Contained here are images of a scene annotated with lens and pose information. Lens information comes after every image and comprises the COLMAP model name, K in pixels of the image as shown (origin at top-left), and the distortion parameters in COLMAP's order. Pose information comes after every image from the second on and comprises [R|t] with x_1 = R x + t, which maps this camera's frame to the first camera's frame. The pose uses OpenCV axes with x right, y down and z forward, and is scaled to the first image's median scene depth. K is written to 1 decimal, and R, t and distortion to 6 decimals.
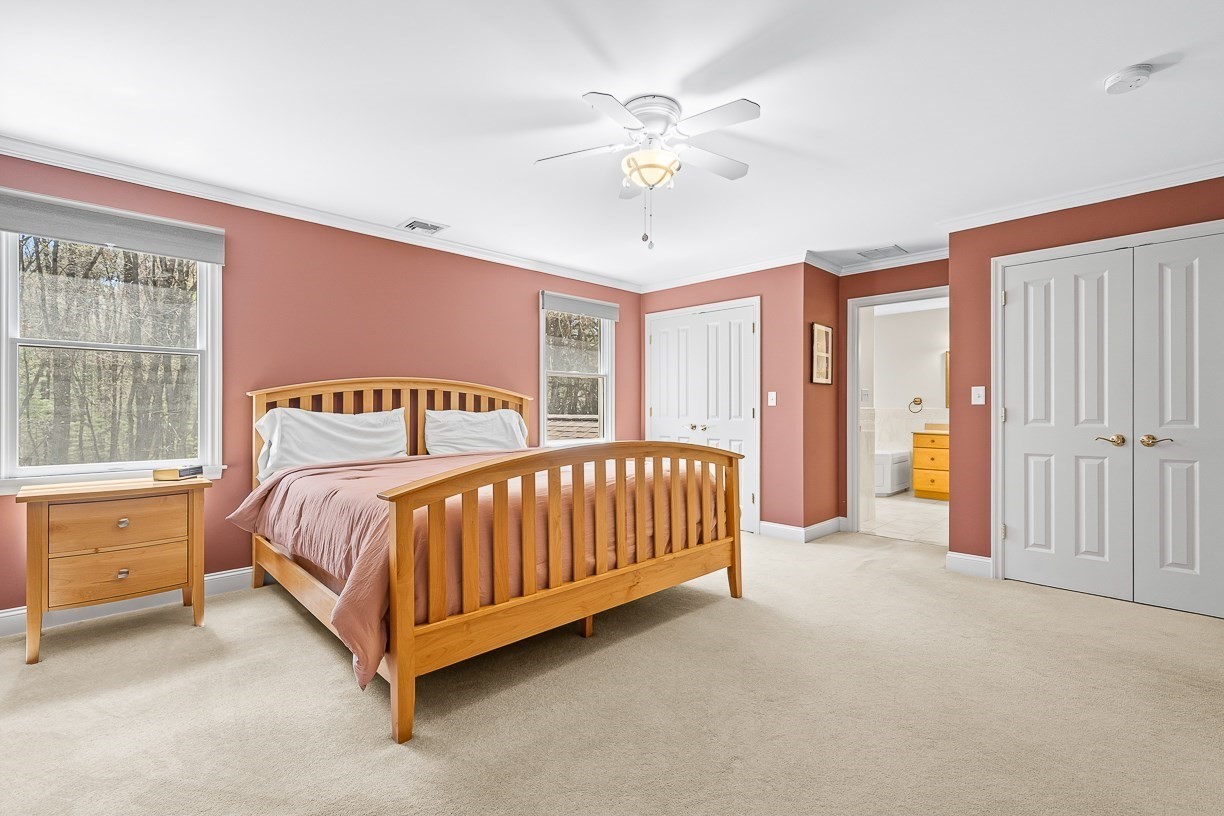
lens RADIAL K [[533.2, 0, 608.1], [0, 533.2, 412.8], [0, 0, 1]] dist [-0.003400, -0.000078]
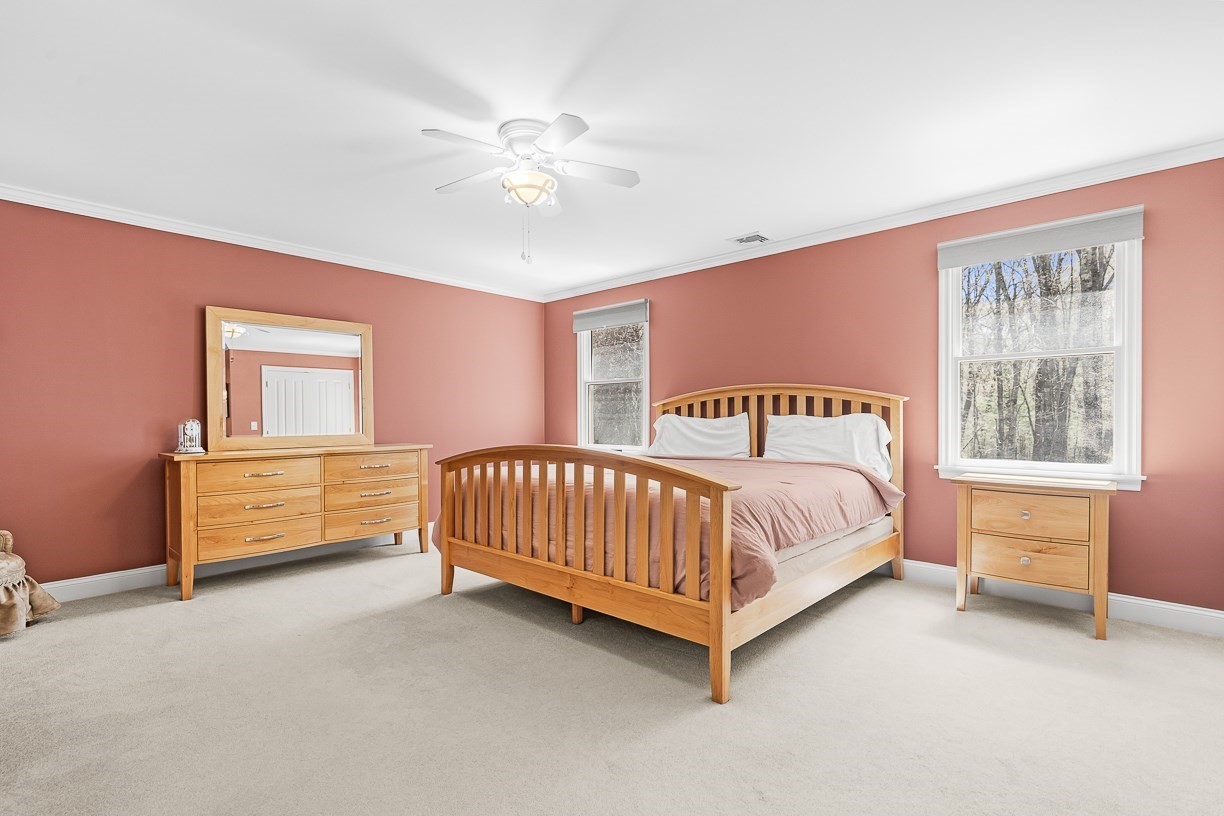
lens RADIAL K [[559.4, 0, 609.1], [0, 559.4, 414.7], [0, 0, 1]] dist [0.000888, 0.000949]
pose [[0.077809, -0.001114, -0.996968, 0.722837], [0.003488, 0.999994, -0.000845, -0.005825], [0.996962, -0.003412, 0.077812, 0.633691]]
